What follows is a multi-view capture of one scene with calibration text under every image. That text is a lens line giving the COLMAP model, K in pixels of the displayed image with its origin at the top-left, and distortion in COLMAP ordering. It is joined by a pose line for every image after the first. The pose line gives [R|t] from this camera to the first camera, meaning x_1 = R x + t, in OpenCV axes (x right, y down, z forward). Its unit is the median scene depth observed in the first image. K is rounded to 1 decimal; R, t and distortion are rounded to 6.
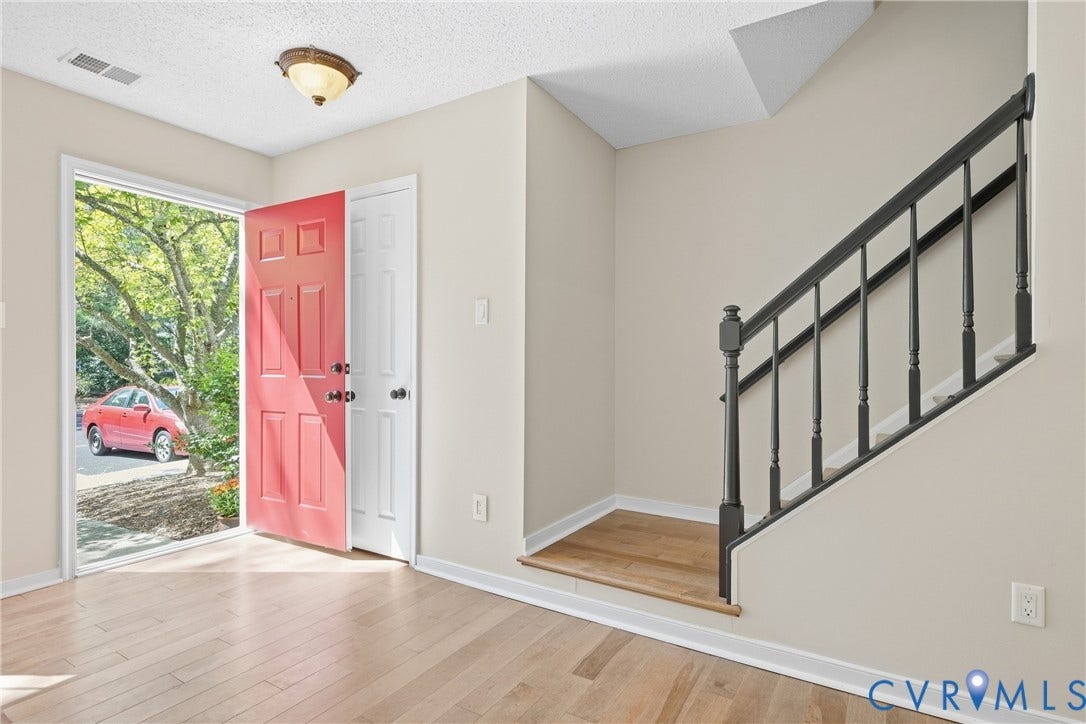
lens RADIAL K [[561.7, 0, 540.4], [0, 561.7, 363.2], [0, 0, 1]] dist [-0.003755, -0.000396]
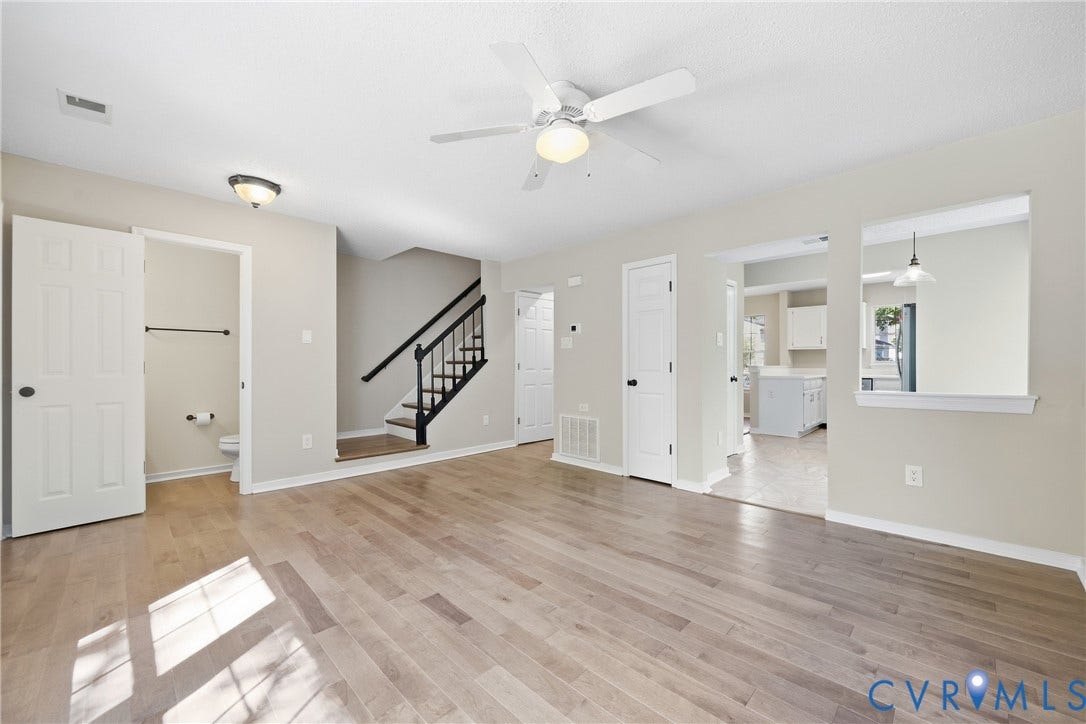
lens RADIAL K [[430.1, 0, 539.2], [0, 430.1, 364.6], [0, 0, 1]] dist [-0.000469, -0.000067]
pose [[0.220571, -0.006483, 0.975349, -1.676274], [0.005262, 0.999971, 0.005457, -0.004677], [-0.975357, 0.003929, 0.220599, -0.092880]]
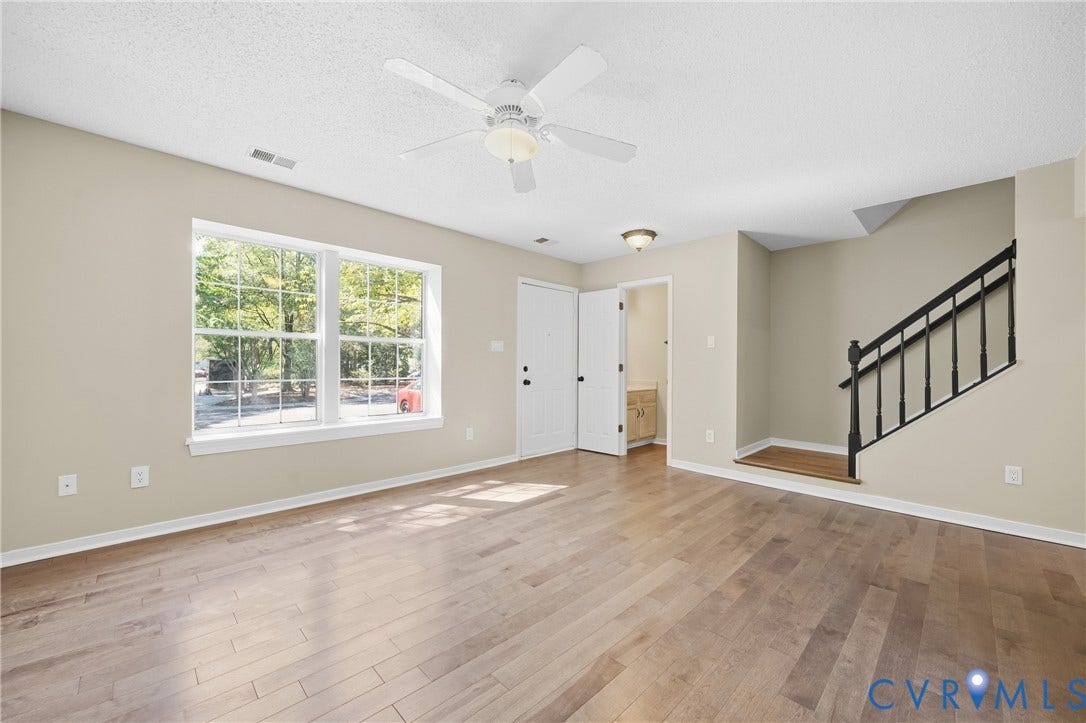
lens RADIAL K [[417.9, 0, 543.0], [0, 417.9, 361.5], [0, 0, 1]] dist [0.000382, 0.000007]
pose [[0.973263, 0.001976, -0.229686, -0.448808], [-0.004206, 0.999949, -0.009218, -0.002290], [0.229656, 0.009938, 0.973221, -0.822359]]
